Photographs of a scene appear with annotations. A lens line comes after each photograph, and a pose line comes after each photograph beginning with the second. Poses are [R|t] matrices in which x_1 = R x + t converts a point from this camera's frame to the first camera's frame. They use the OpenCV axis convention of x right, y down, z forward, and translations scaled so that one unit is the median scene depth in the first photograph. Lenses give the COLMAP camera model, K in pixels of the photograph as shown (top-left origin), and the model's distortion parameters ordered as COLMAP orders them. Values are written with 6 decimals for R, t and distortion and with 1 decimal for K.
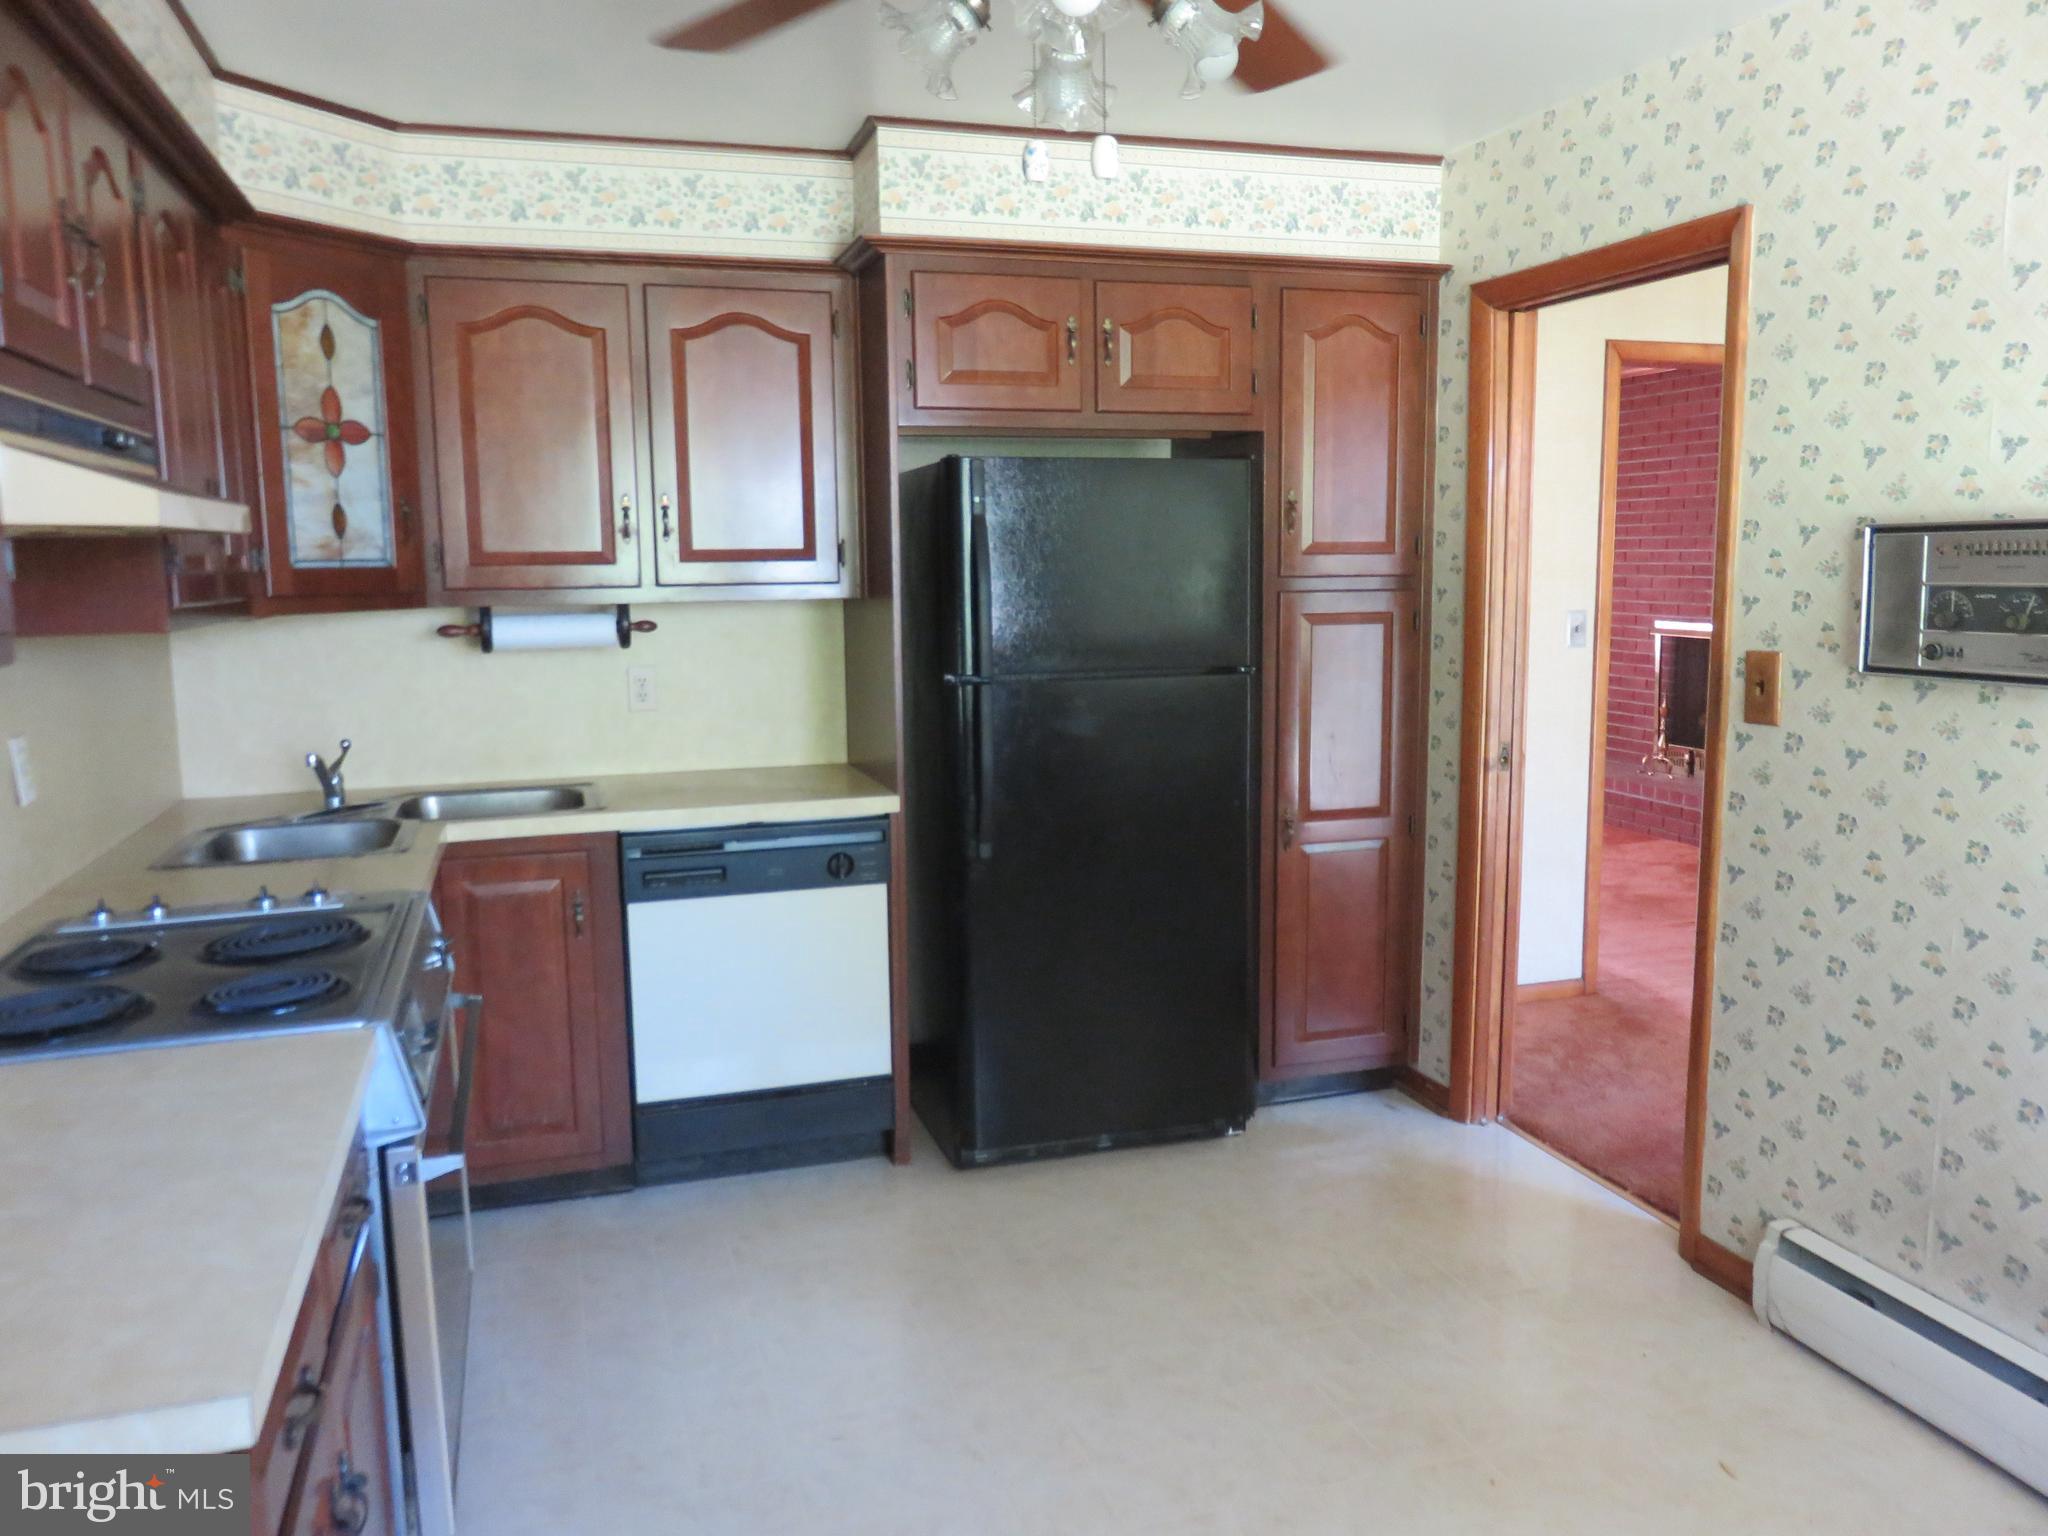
lens RADIAL K [[1539.7, 0, 1030.0], [0, 1539.7, 768.8], [0, 0, 1]] dist [-0.005849, -0.000403]
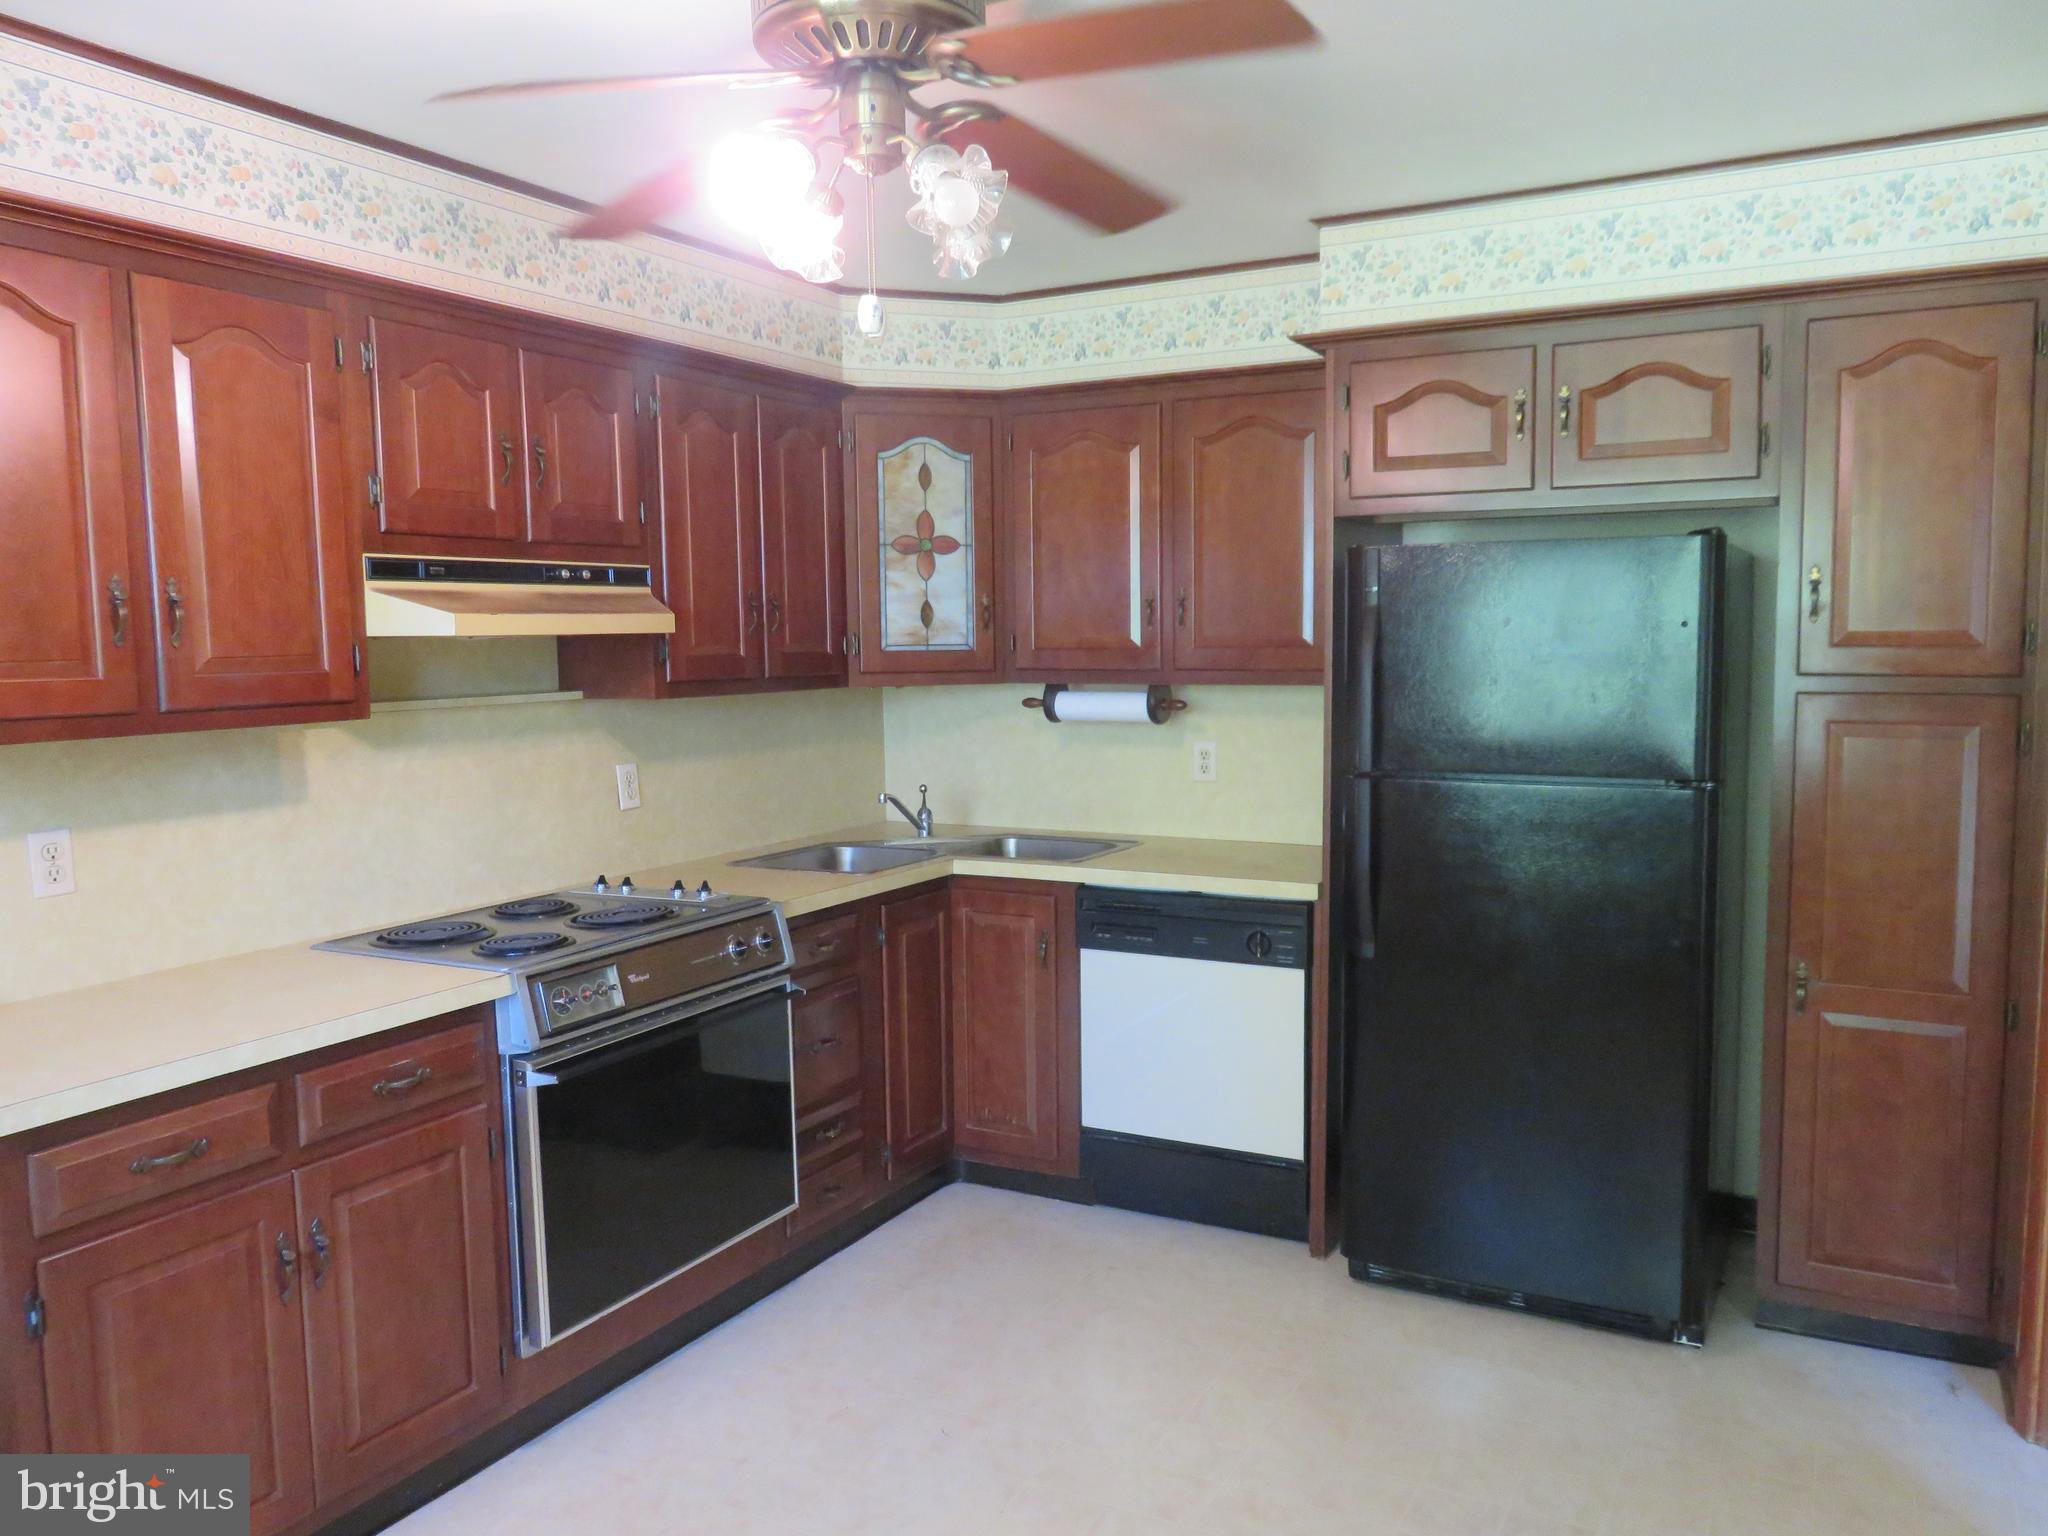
lens RADIAL K [[1539.7, 0, 1039.9], [0, 1539.7, 767.6], [0, 0, 1]] dist [-0.005849, -0.000403]
pose [[0.696838, 0.066279, -0.714159, 0.527382], [-0.098627, 0.995117, -0.003881, -0.038082], [0.710415, 0.073139, 0.699972, 0.177240]]
